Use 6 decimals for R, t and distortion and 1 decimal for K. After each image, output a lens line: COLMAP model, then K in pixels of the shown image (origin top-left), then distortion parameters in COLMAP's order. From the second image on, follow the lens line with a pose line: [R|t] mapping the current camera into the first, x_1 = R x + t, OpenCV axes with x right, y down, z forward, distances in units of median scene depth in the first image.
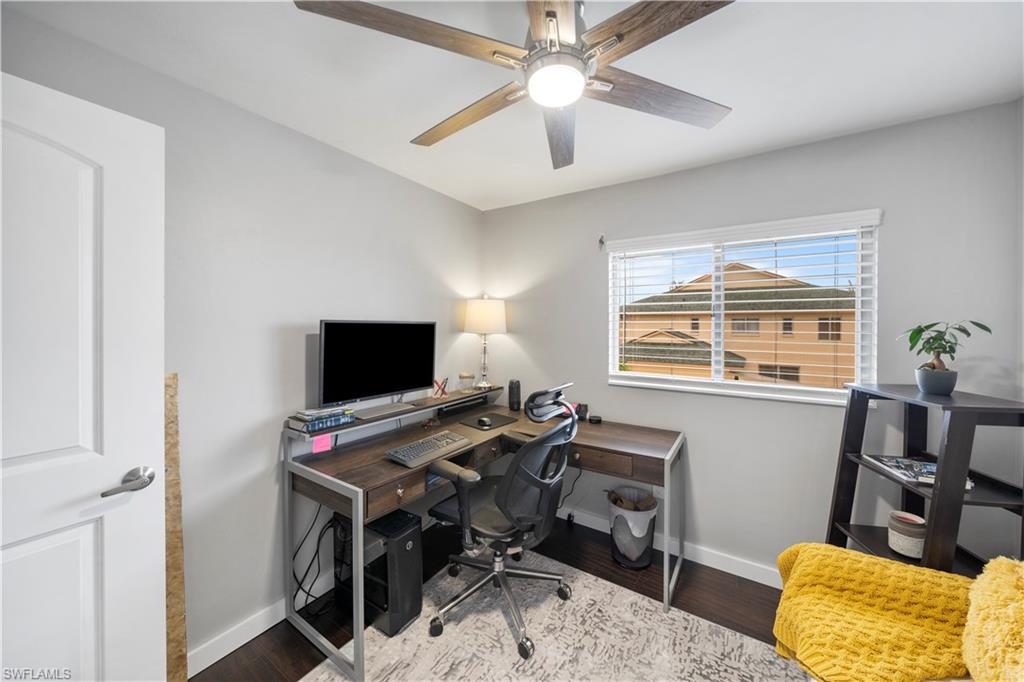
lens RADIAL K [[362.0, 0, 509.7], [0, 362.0, 321.9], [0, 0, 1]] dist [0.000162, 0.000068]
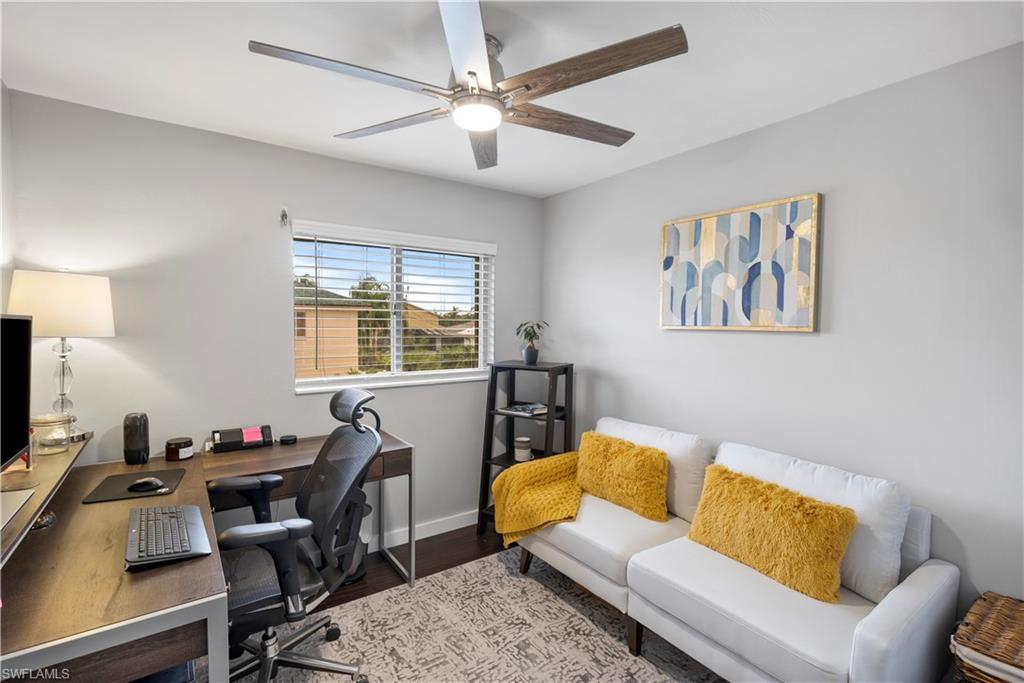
lens RADIAL K [[475.0, 0, 512.0], [0, 475.0, 341.5], [0, 0, 1]] dist [-0.000583, -0.000255]
pose [[0.367745, -0.034486, 0.929287, -0.803584], [-0.010427, 0.999096, 0.041203, 0.004426], [-0.929868, -0.024842, 0.367053, 0.230904]]
